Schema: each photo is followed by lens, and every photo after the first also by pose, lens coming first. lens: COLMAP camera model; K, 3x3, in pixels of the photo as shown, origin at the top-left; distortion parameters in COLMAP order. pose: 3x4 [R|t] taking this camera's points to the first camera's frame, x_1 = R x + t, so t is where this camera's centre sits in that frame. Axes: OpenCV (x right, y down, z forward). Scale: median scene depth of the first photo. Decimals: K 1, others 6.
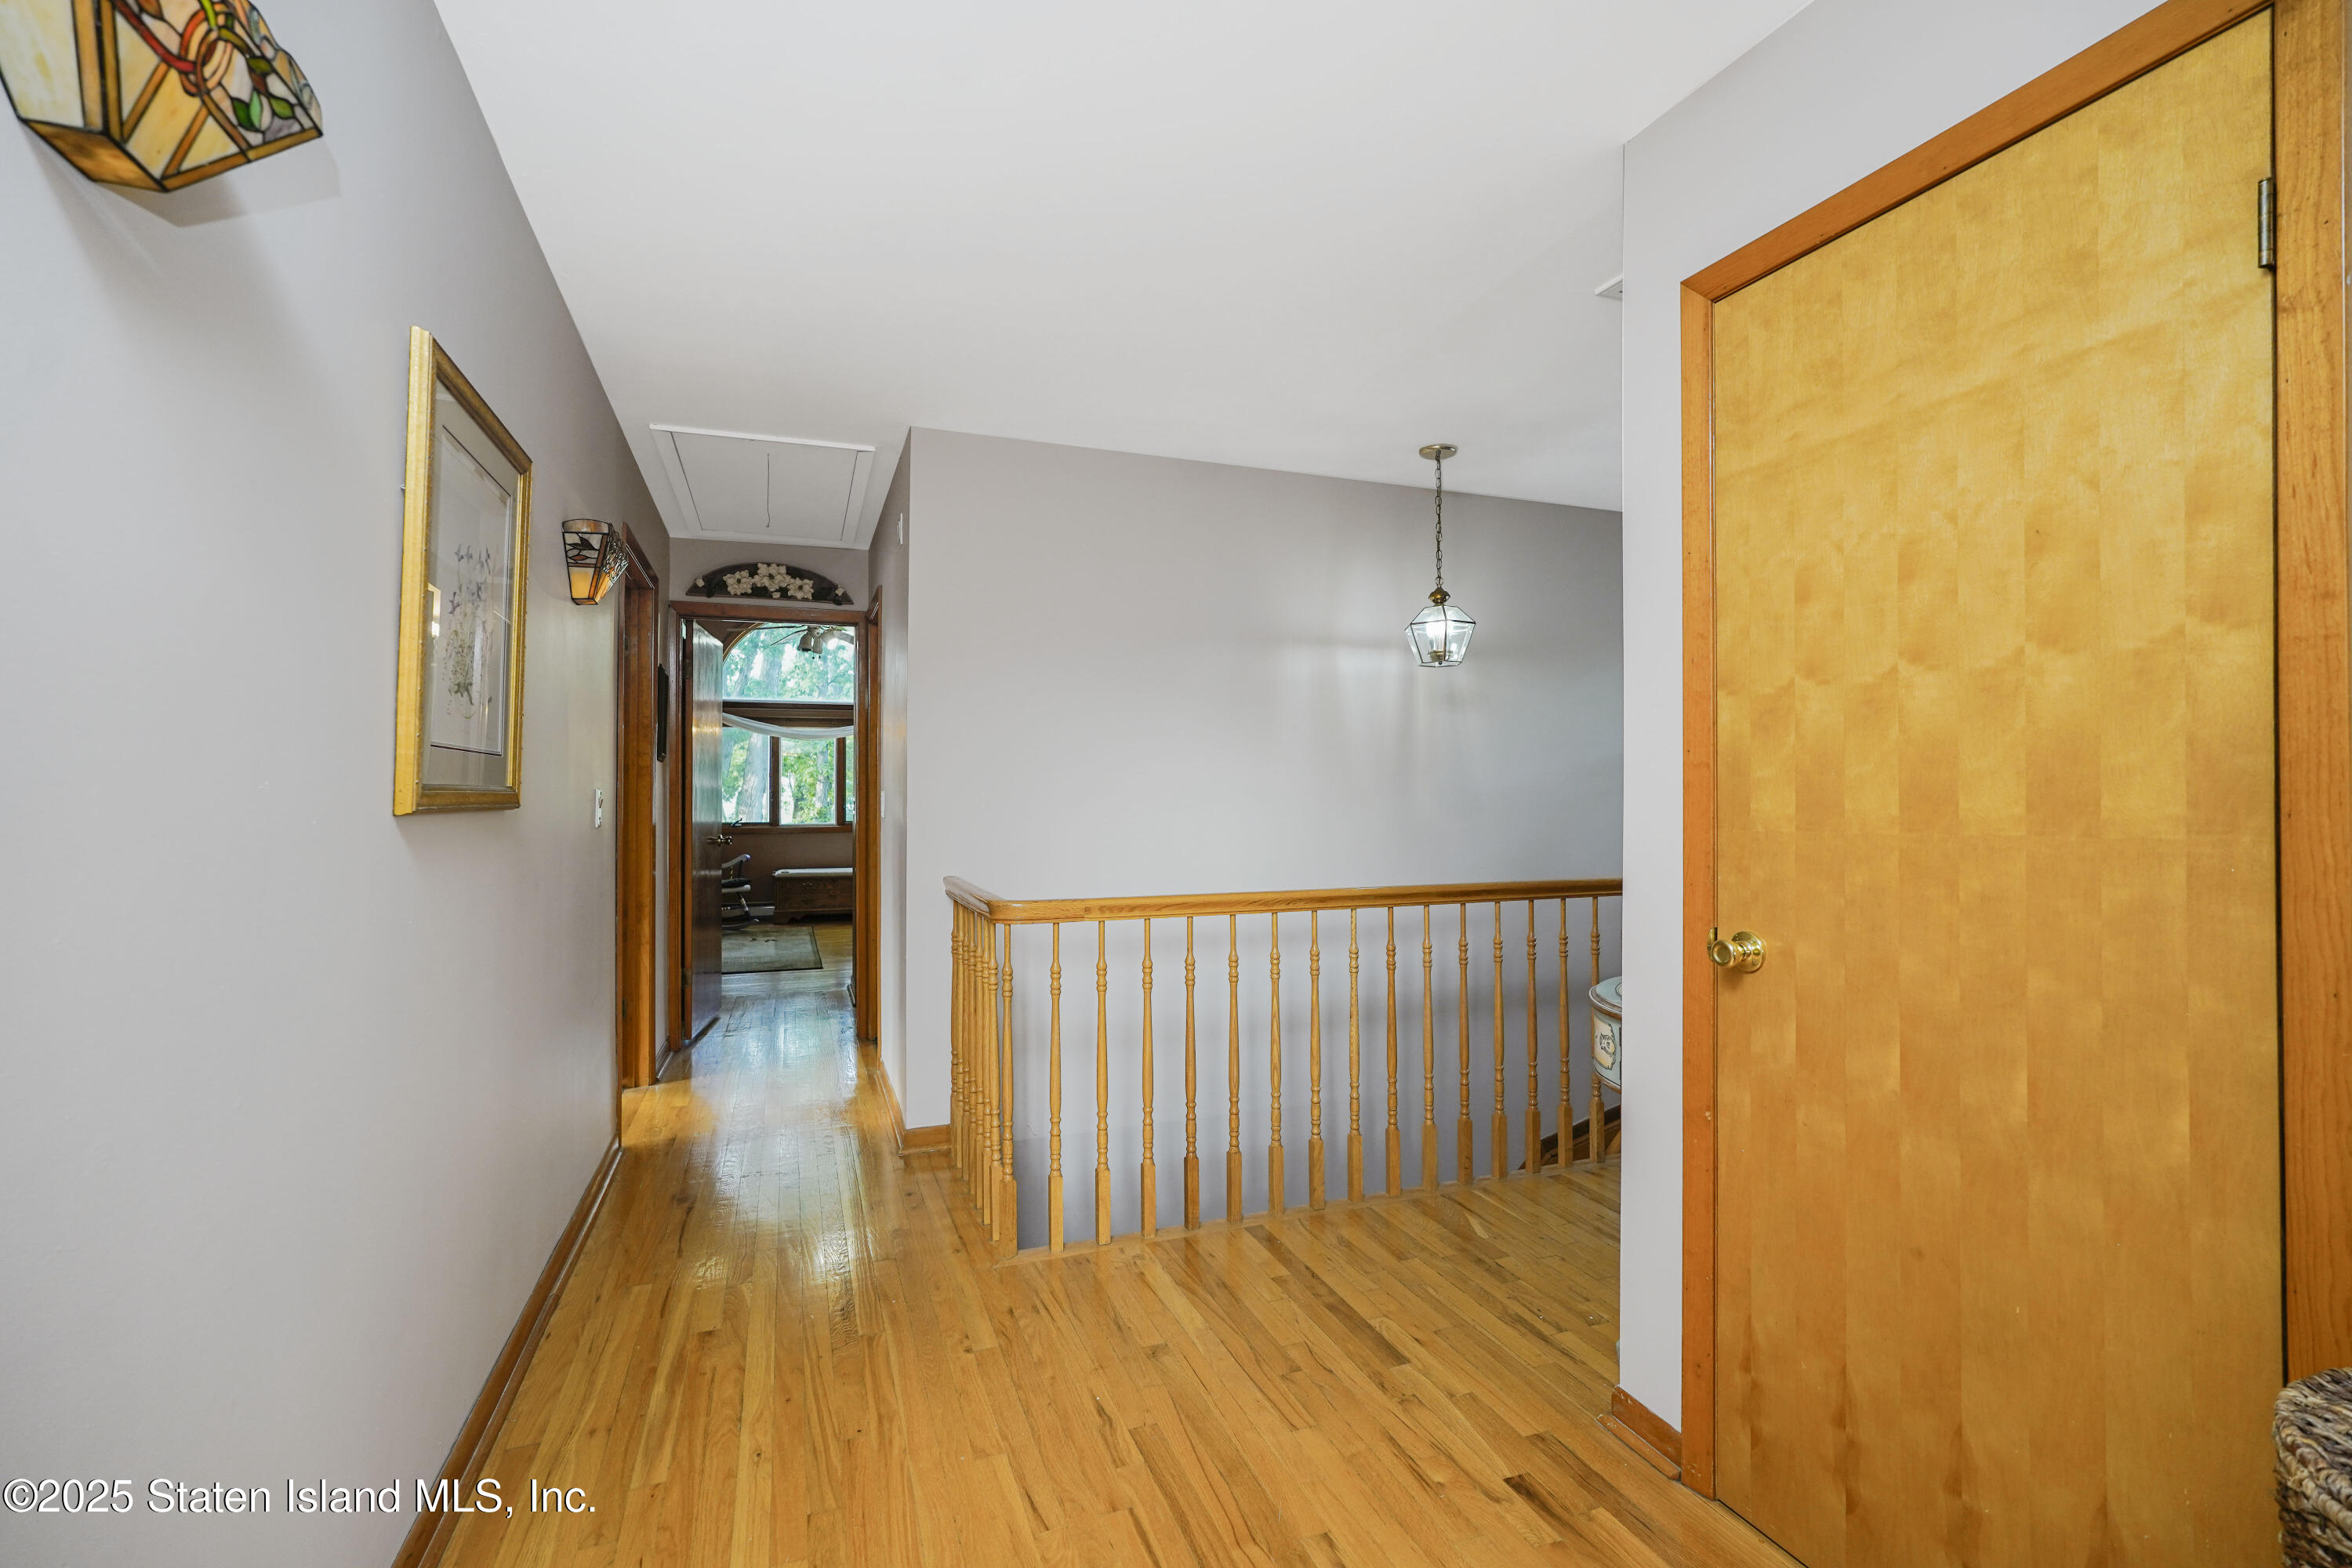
lens RADIAL K [[1080.0, 0, 1225.6], [0, 1080.0, 755.8], [0, 0, 1]] dist [-0.000685, 0.000056]
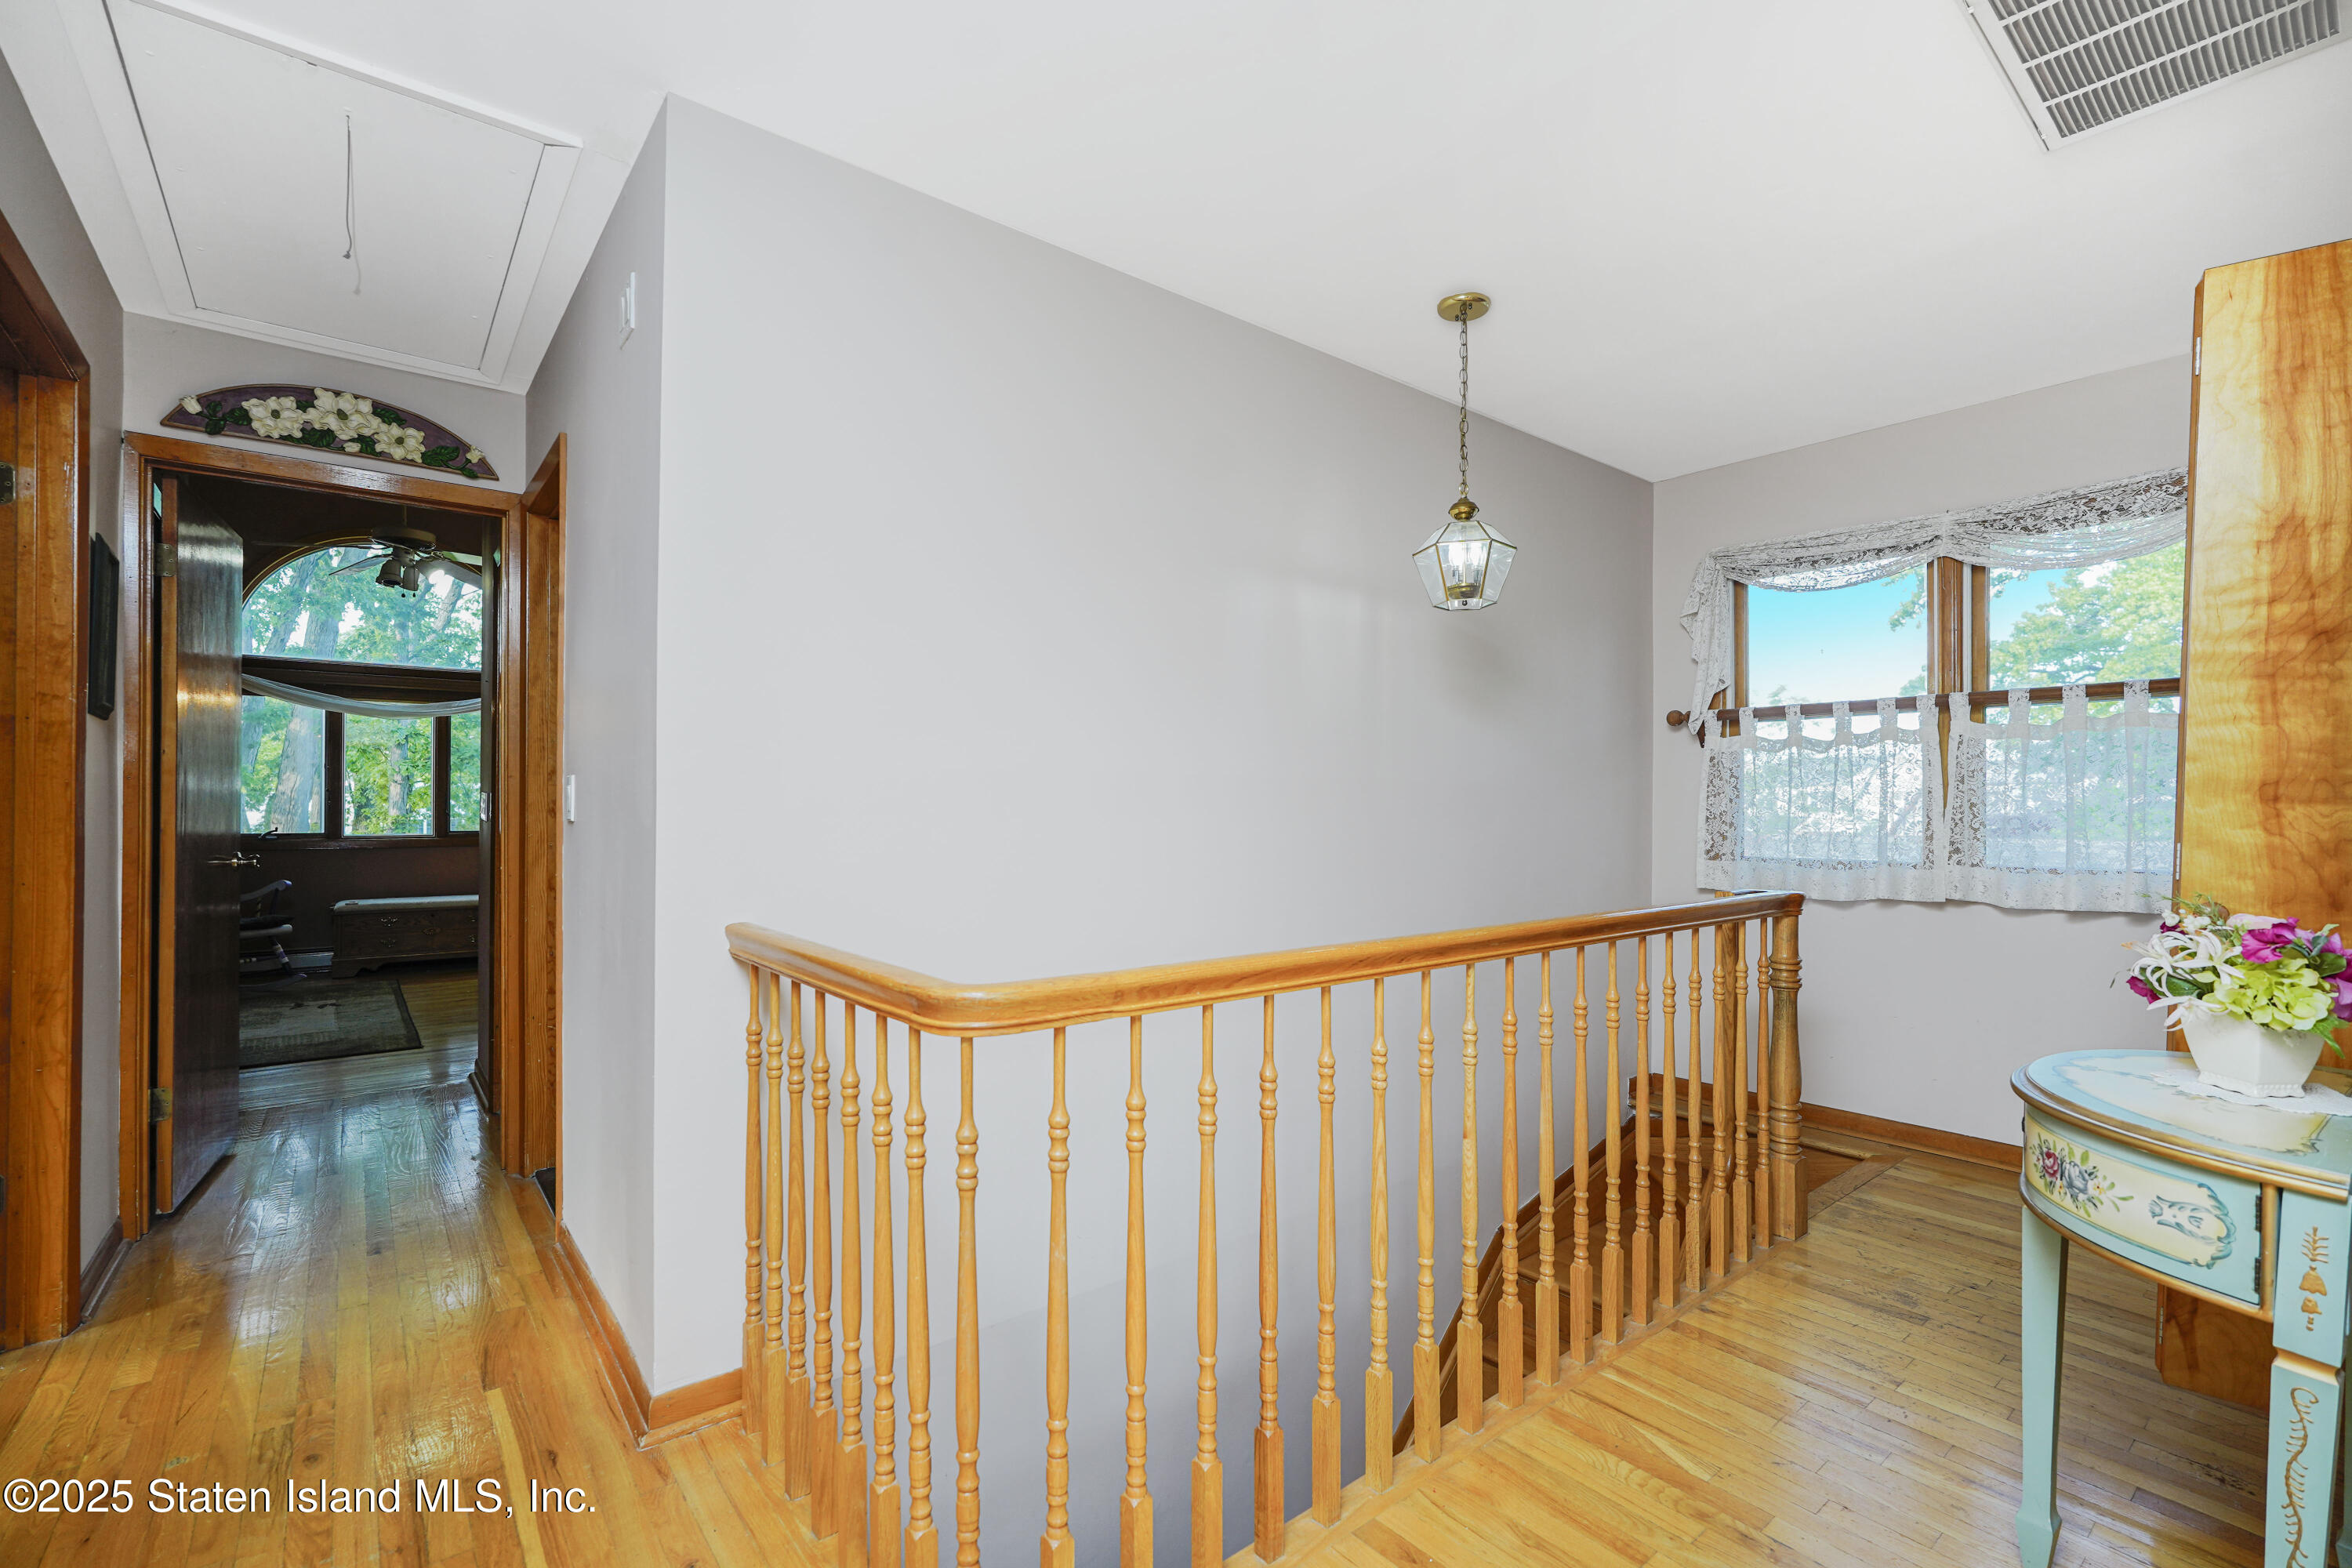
lens RADIAL K [[1038.9, 0, 1177.7], [0, 1038.9, 784.9], [0, 0, 1]] dist [-0.011878, 0.008130]
pose [[0.956140, 0.009620, 0.292753, -0.146381], [-0.013956, 0.999822, 0.012726, 0.022585], [-0.292579, -0.016253, 0.956103, 0.319525]]
